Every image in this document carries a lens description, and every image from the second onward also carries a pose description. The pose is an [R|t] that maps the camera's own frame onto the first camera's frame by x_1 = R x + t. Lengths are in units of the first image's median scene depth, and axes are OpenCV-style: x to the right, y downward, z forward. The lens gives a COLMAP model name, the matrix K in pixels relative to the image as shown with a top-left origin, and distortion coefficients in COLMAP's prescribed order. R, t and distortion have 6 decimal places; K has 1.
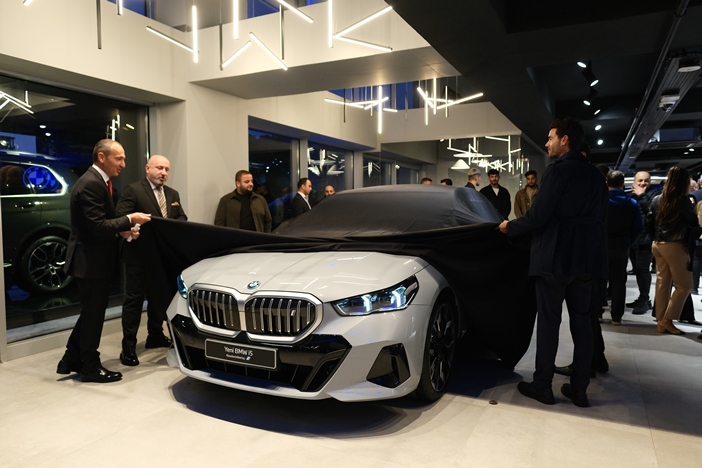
lens RADIAL K [[499.7, 0, 353.3], [0, 499.7, 234.5], [0, 0, 1]] dist [-0.010377, 0.001495]
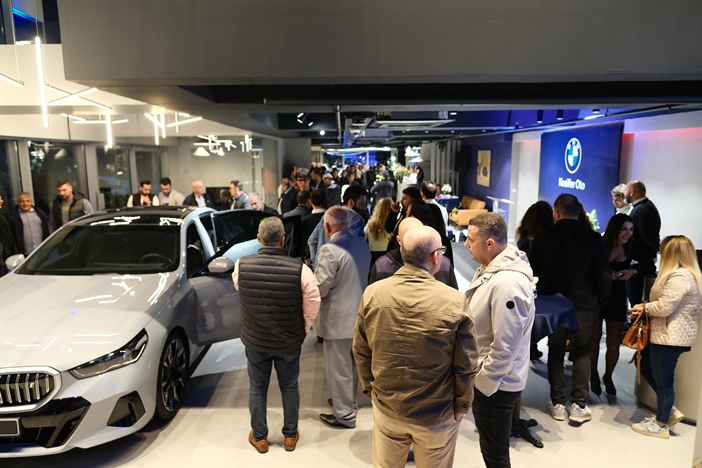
lens RADIAL K [[499.7, 0, 350.2], [0, 499.7, 233.9], [0, 0, 1]] dist [-0.010377, 0.001495]
pose [[0.890735, -0.075589, 0.448194, 0.045374], [0.026786, 0.993091, 0.114252, -0.299908], [-0.453733, -0.089763, 0.886605, -0.316617]]
